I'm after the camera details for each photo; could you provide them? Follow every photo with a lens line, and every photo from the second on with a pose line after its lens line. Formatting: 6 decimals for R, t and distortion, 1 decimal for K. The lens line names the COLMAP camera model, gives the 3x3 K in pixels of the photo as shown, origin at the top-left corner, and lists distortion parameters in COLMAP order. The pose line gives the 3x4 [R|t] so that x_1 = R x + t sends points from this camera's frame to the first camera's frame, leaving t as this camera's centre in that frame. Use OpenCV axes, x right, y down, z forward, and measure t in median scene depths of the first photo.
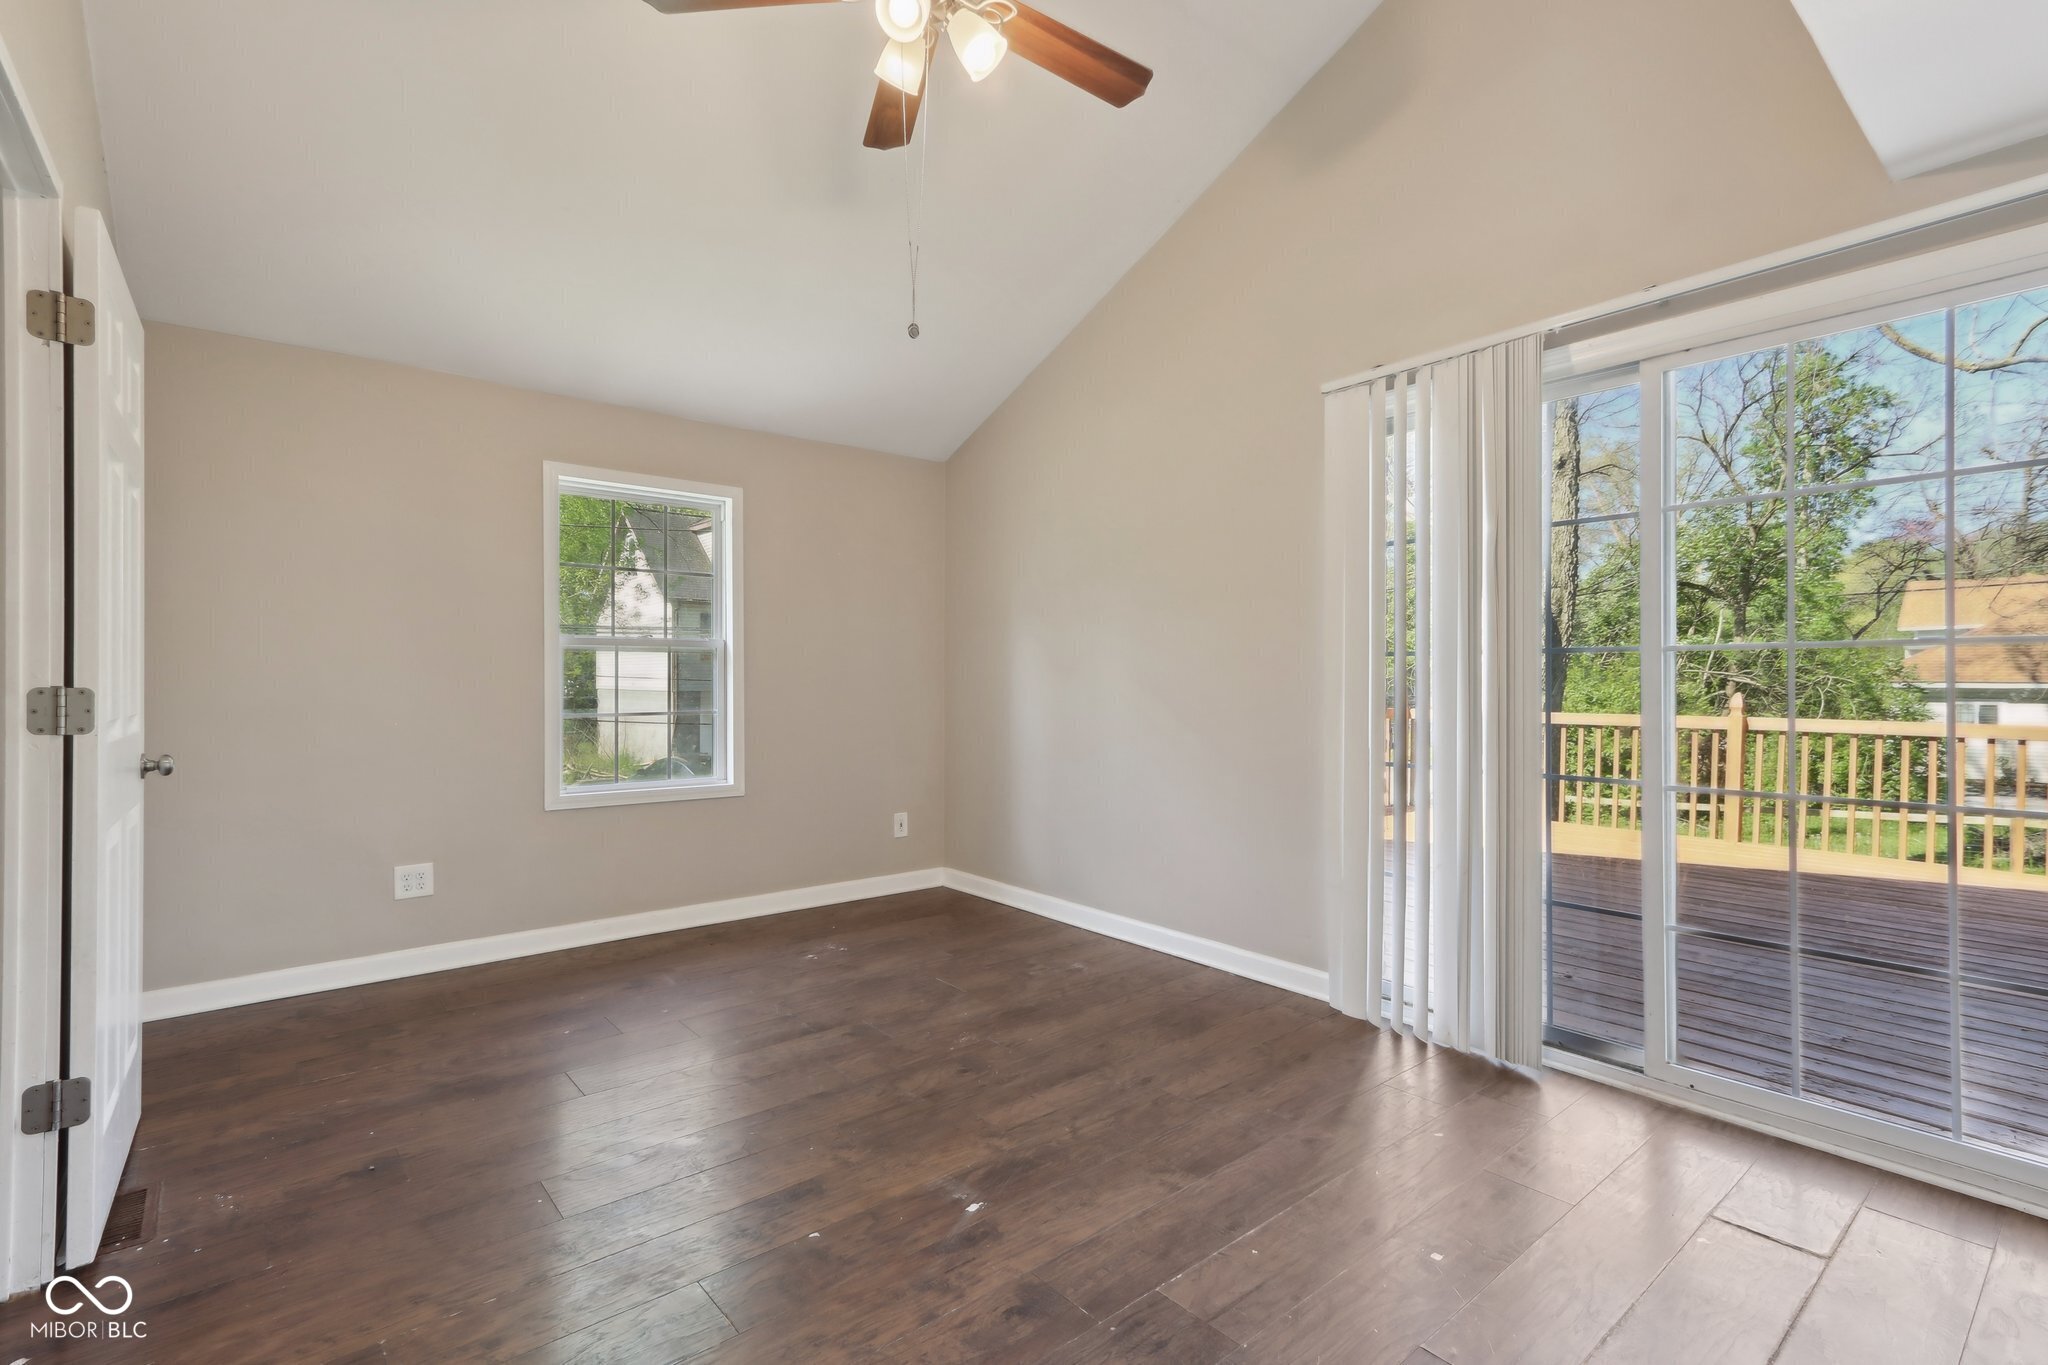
lens RADIAL K [[962.0, 0, 1024.9], [0, 962.0, 678.7], [0, 0, 1]] dist [0.003633, 0.000066]
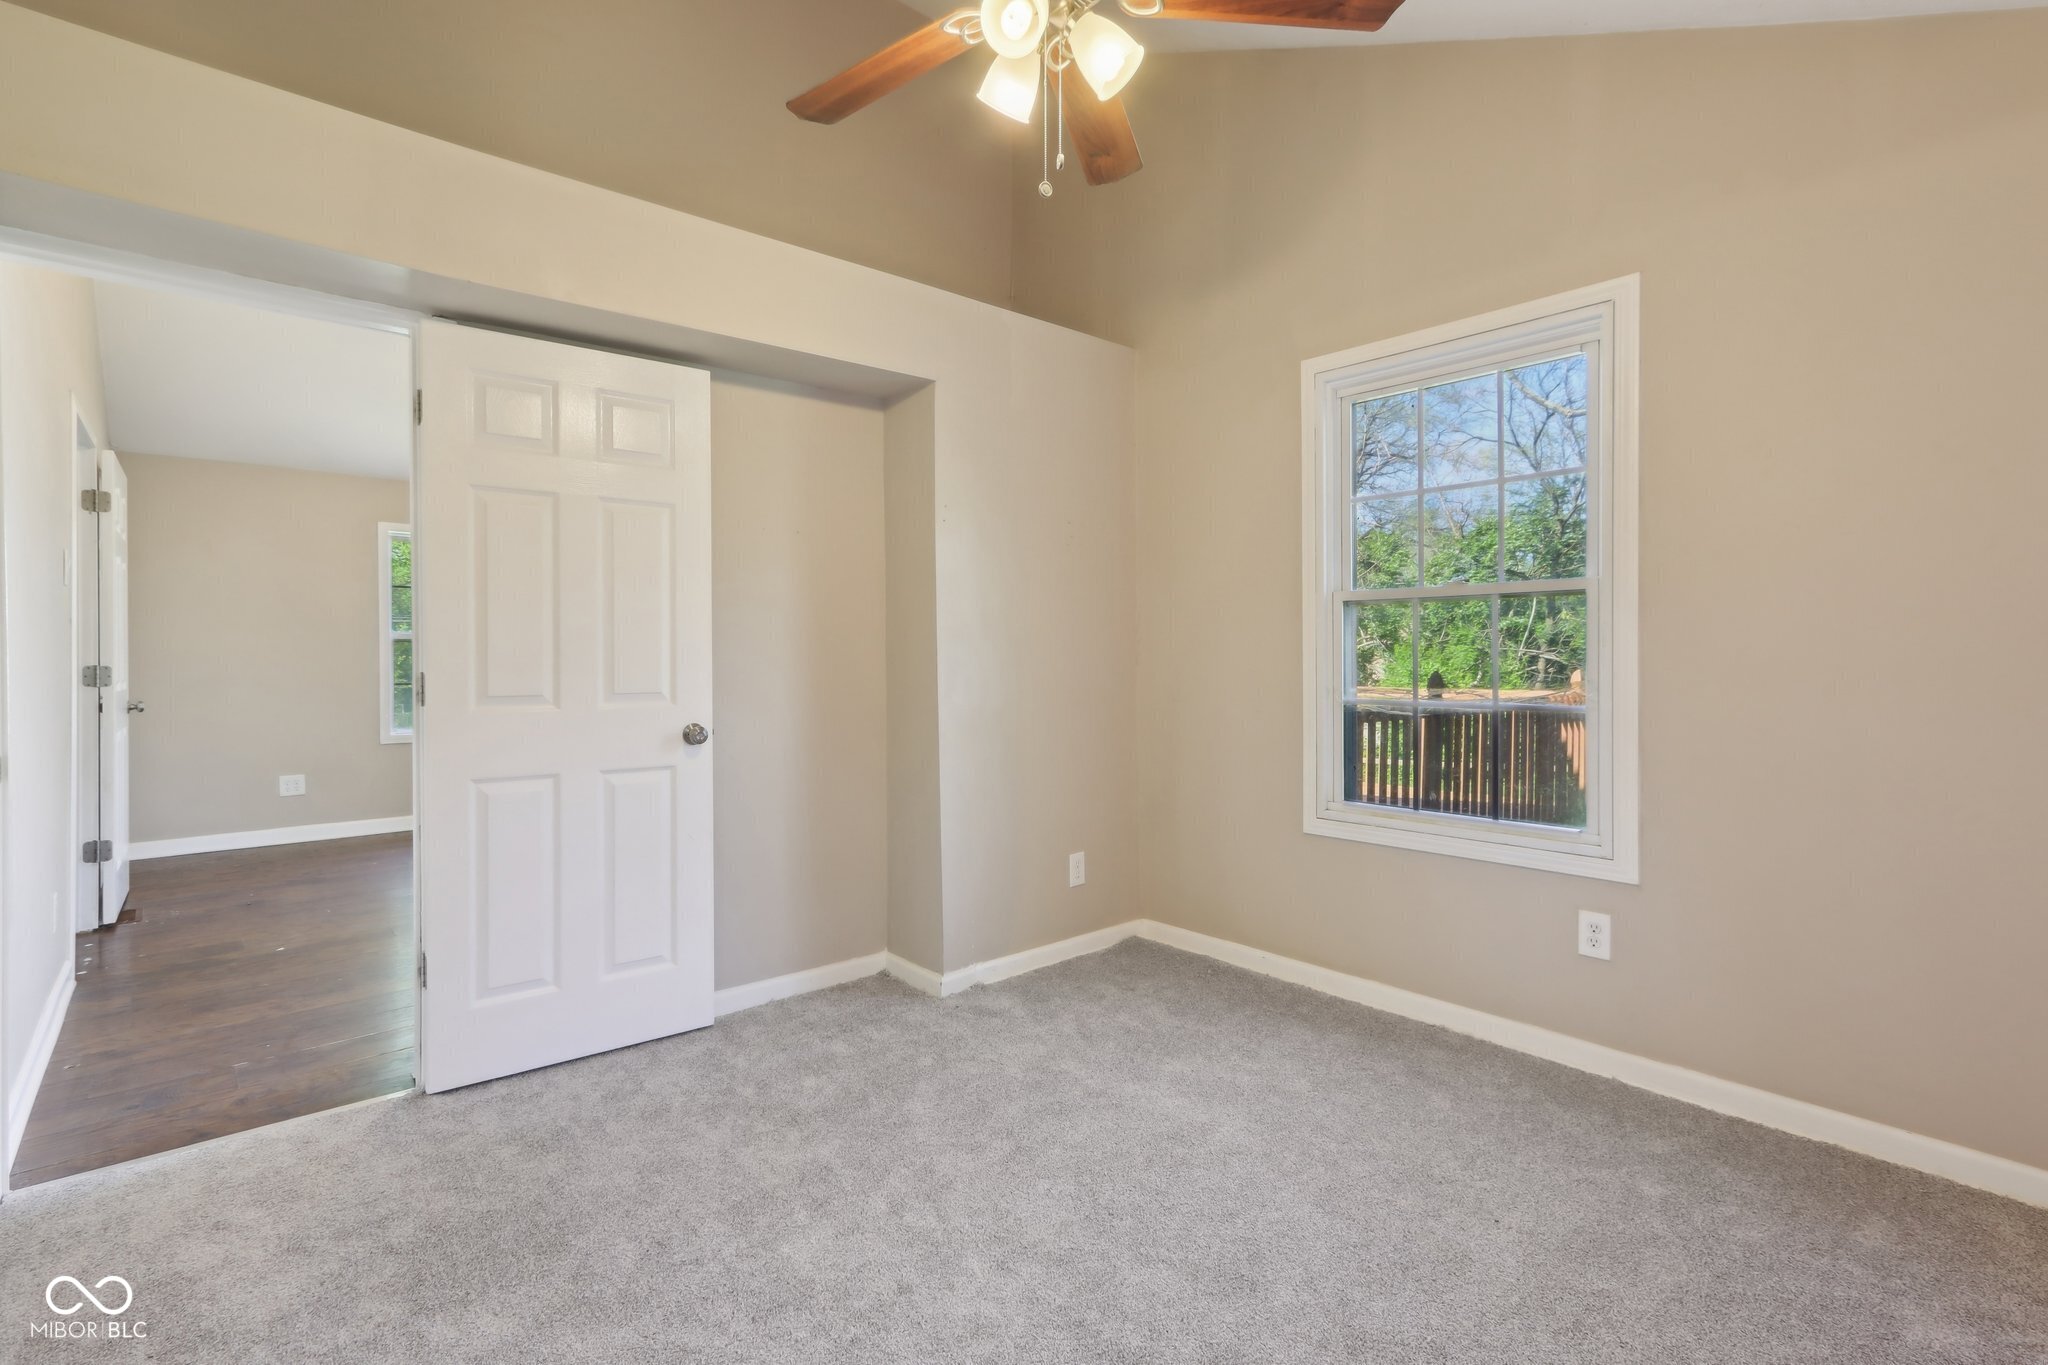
lens RADIAL K [[962.0, 0, 1023.2], [0, 962.0, 664.0], [0, 0, 1]] dist [0.003633, 0.000066]
pose [[0.999449, -0.003954, 0.032964, 0.832852], [0.003722, 0.999968, 0.007091, -0.002399], [-0.032991, -0.006965, 0.999431, -1.014007]]
